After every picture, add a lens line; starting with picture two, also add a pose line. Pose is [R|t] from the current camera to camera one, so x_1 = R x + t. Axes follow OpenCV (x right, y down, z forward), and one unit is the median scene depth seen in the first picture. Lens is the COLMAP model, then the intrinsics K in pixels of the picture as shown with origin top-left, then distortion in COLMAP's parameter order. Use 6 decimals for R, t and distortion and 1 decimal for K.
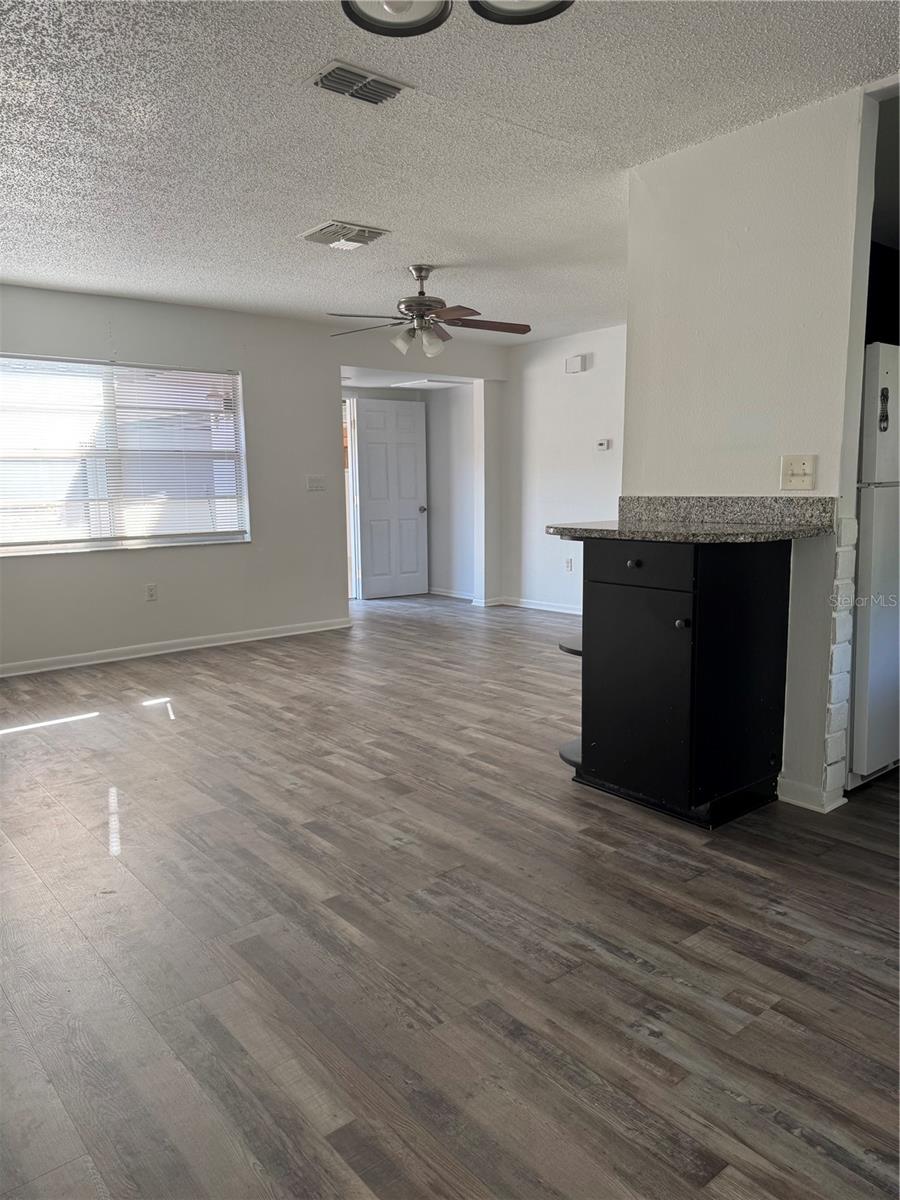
lens RADIAL K [[844.4, 0, 473.8], [0, 844.4, 573.8], [0, 0, 1]] dist [0.059044, -0.048070]
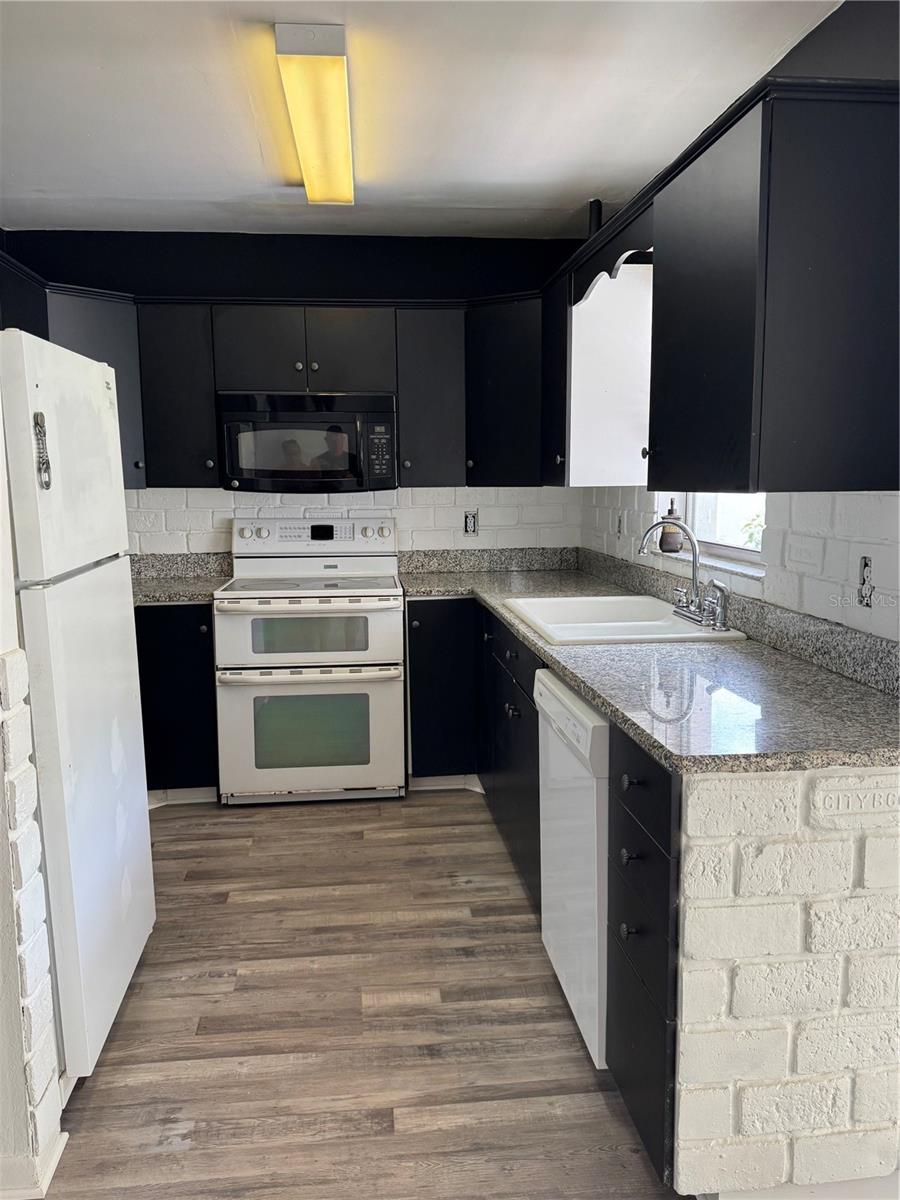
lens RADIAL K [[939.0, 0, 462.6], [0, 939.0, 581.2], [0, 0, 1]] dist [0.056341, -0.075867]
pose [[0.555689, -0.098757, 0.825504, 0.050295], [0.101577, 0.993546, 0.050483, -0.050018], [-0.825162, 0.055800, 0.562134, 0.193664]]
